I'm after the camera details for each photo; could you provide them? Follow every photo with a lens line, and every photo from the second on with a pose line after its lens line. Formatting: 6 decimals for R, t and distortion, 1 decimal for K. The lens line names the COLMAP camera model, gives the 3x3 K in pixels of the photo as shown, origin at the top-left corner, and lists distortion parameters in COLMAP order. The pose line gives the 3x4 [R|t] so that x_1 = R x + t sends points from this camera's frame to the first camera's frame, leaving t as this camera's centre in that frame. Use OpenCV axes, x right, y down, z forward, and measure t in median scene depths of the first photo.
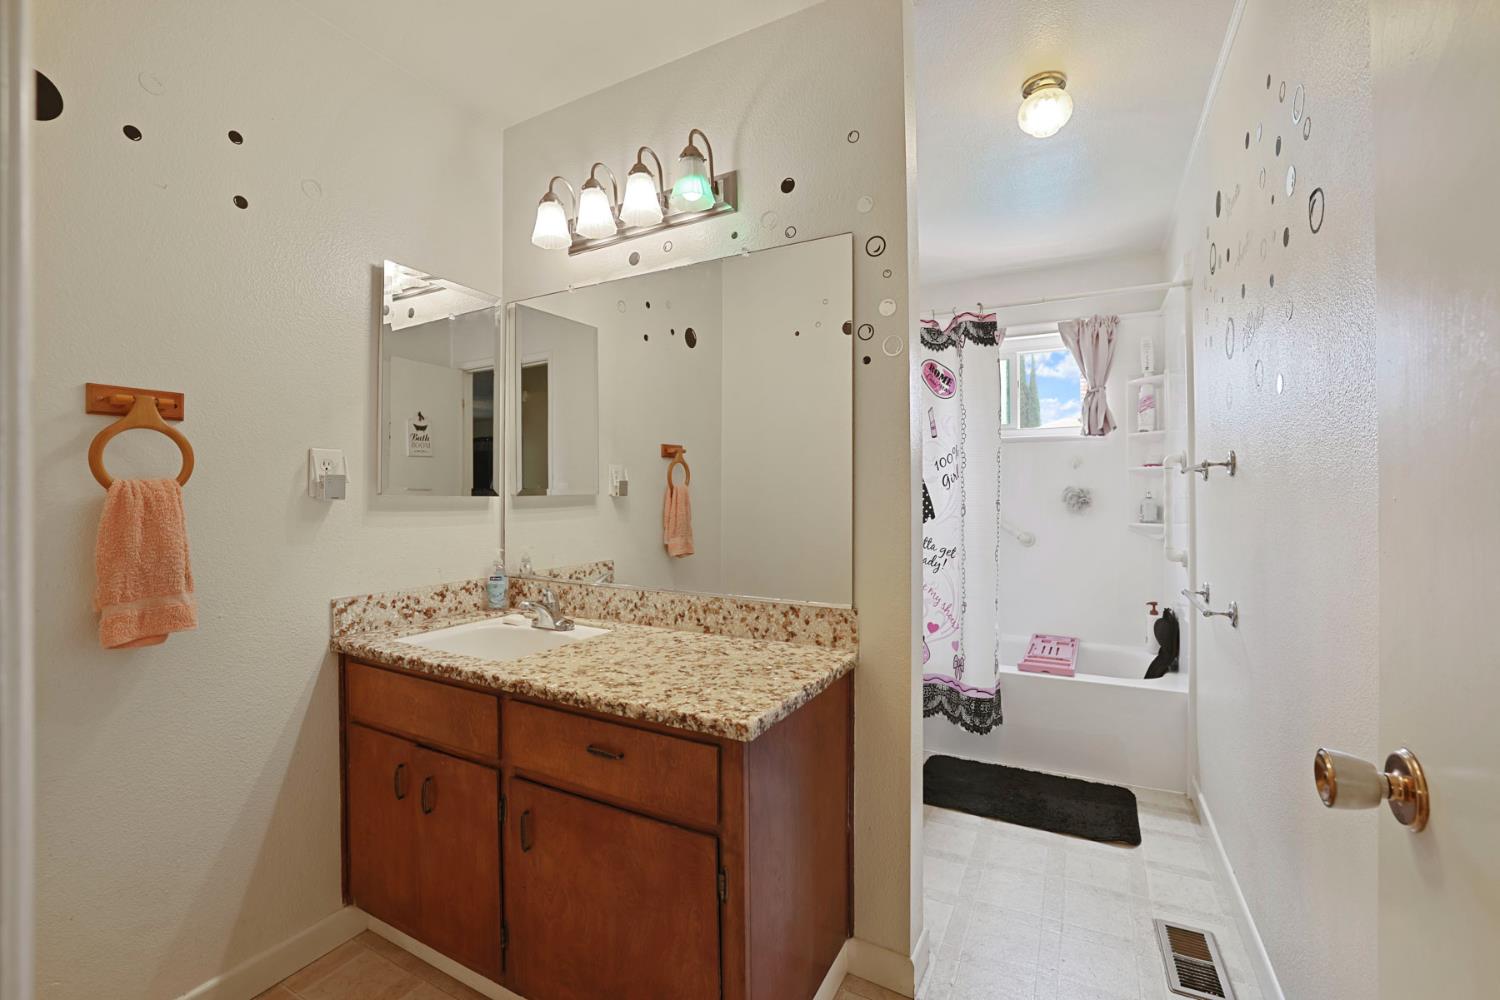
lens RADIAL K [[642.3, 0, 749.2], [0, 642.3, 485.6], [0, 0, 1]] dist [-0.043473, 0.013106]
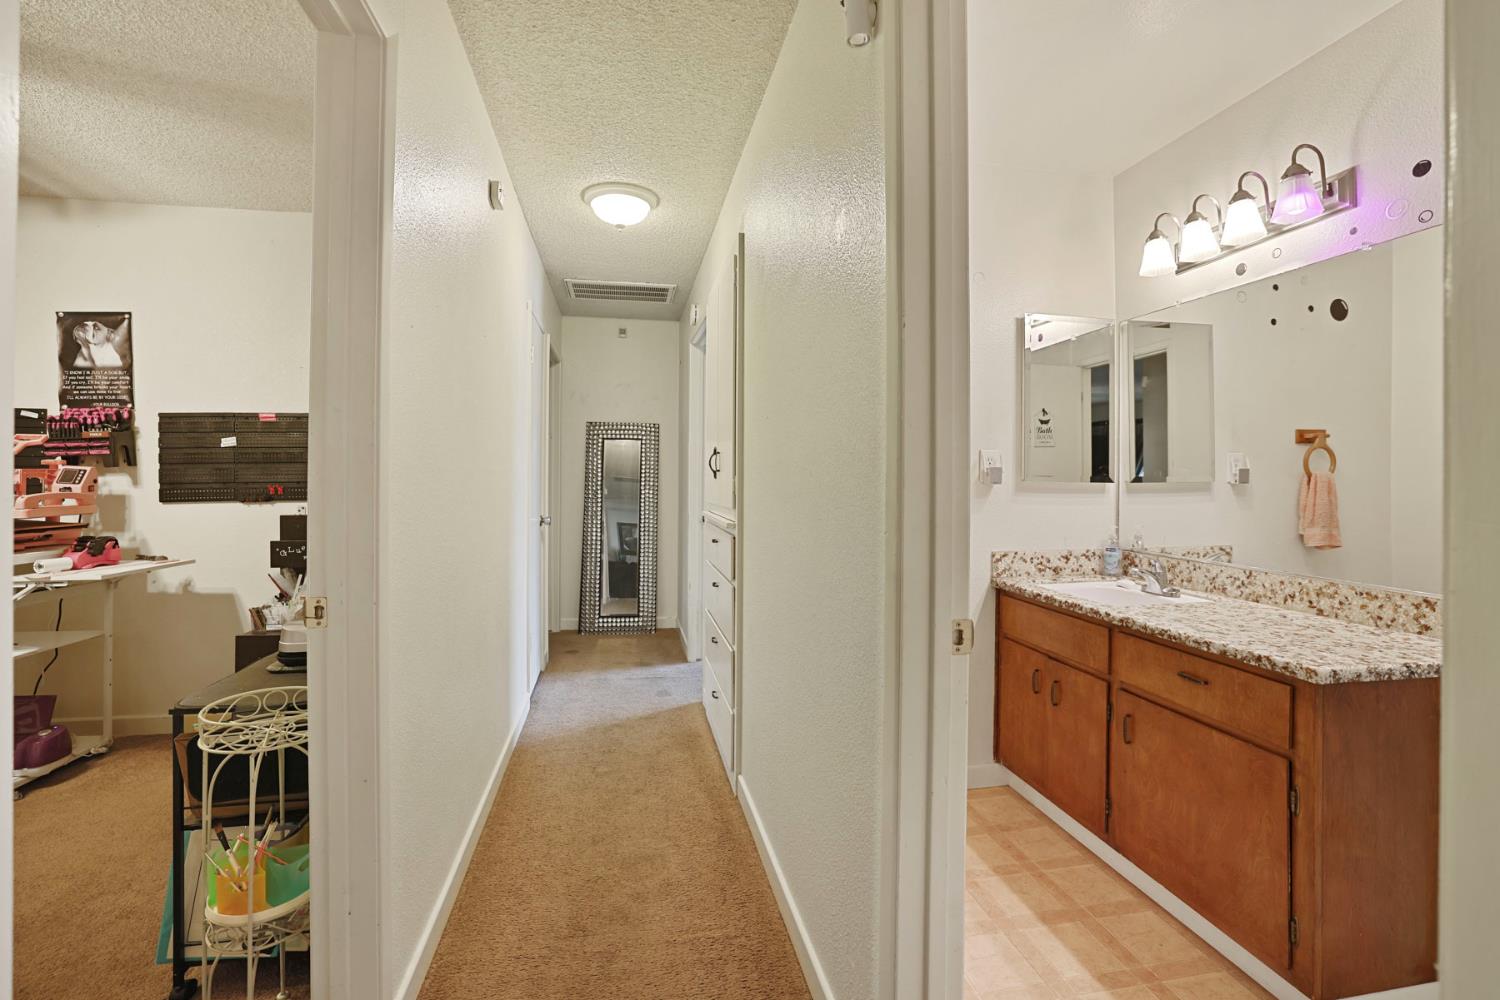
lens RADIAL K [[642.3, 0, 749.2], [0, 642.3, 485.6], [0, 0, 1]] dist [-0.043473, 0.013106]
pose [[0.619847, 0.013628, -0.784605, 0.156550], [0.006325, 0.999730, 0.022361, -0.011554], [0.784697, -0.018823, 0.619593, -0.369996]]
